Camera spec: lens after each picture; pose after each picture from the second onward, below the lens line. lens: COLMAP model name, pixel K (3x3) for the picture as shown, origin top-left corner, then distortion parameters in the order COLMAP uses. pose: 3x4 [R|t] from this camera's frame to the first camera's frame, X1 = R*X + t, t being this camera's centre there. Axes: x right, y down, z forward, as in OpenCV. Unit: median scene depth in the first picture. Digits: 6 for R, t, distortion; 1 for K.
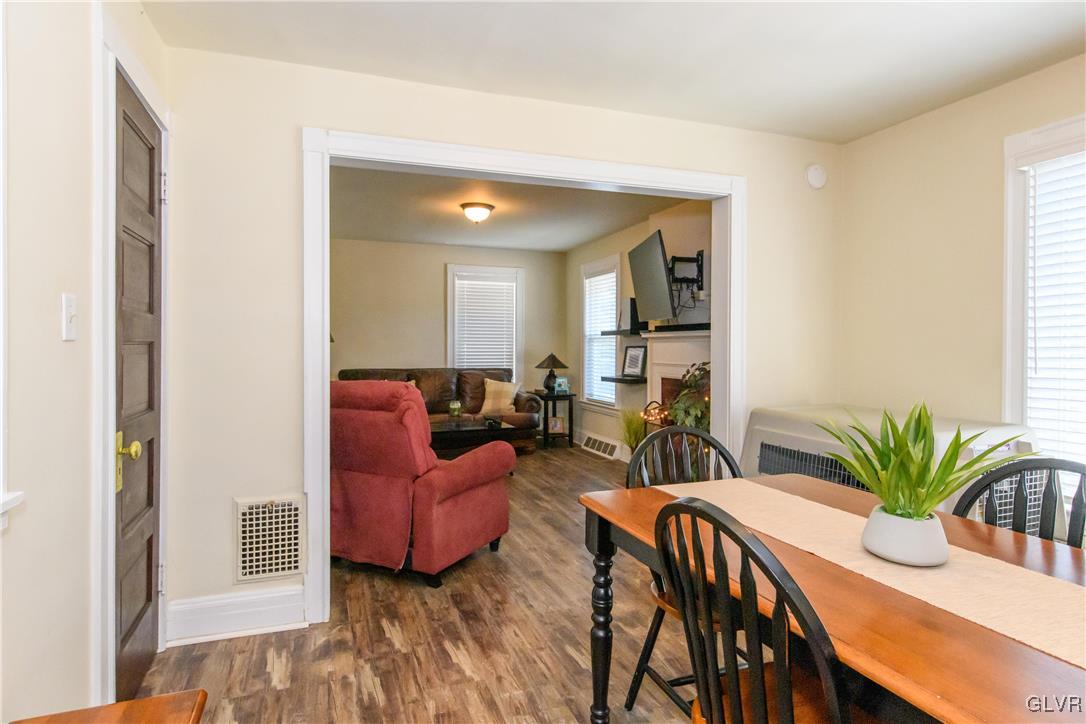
lens RADIAL K [[460.4, 0, 543.0], [0, 460.4, 362.0], [0, 0, 1]] dist [-0.001683, -0.000191]
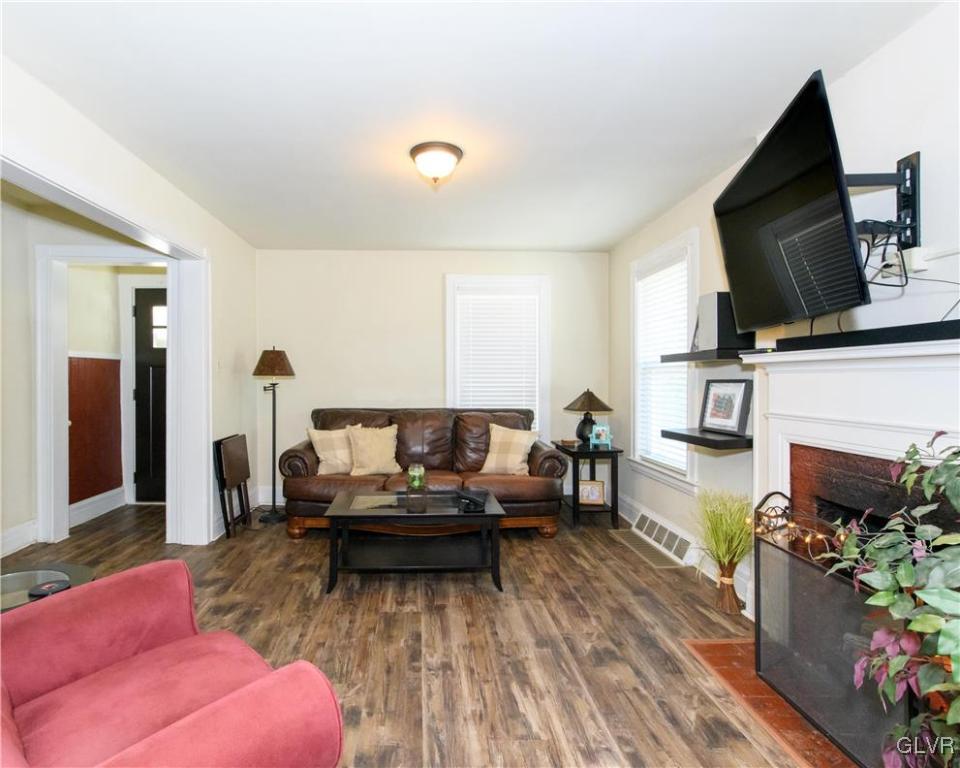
lens RADIAL K [[448.6, 0, 455.2], [0, 448.6, 383.0], [0, 0, 1]] dist [-0.000375, 0.000069]
pose [[0.949445, -0.000844, -0.313933, 0.048018], [-0.007117, 0.999681, -0.024214, -0.012359], [0.313853, 0.025224, 0.949136, 0.312813]]
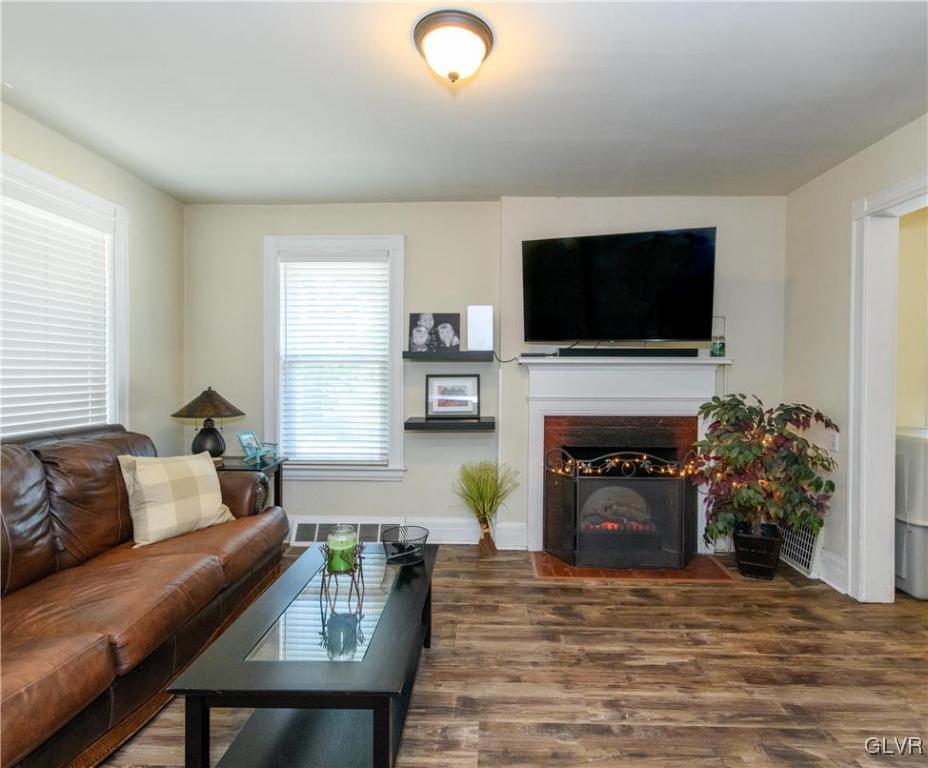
lens RADIAL K [[459.4, 0, 464.0], [0, 459.4, 384.0], [0, 0, 1]] dist [-0.000241, -0.000155]
pose [[0.462326, -0.026102, 0.886326, -0.358937], [0.030044, 0.999454, 0.013762, -0.025306], [-0.886201, 0.020266, 0.462858, 0.569745]]
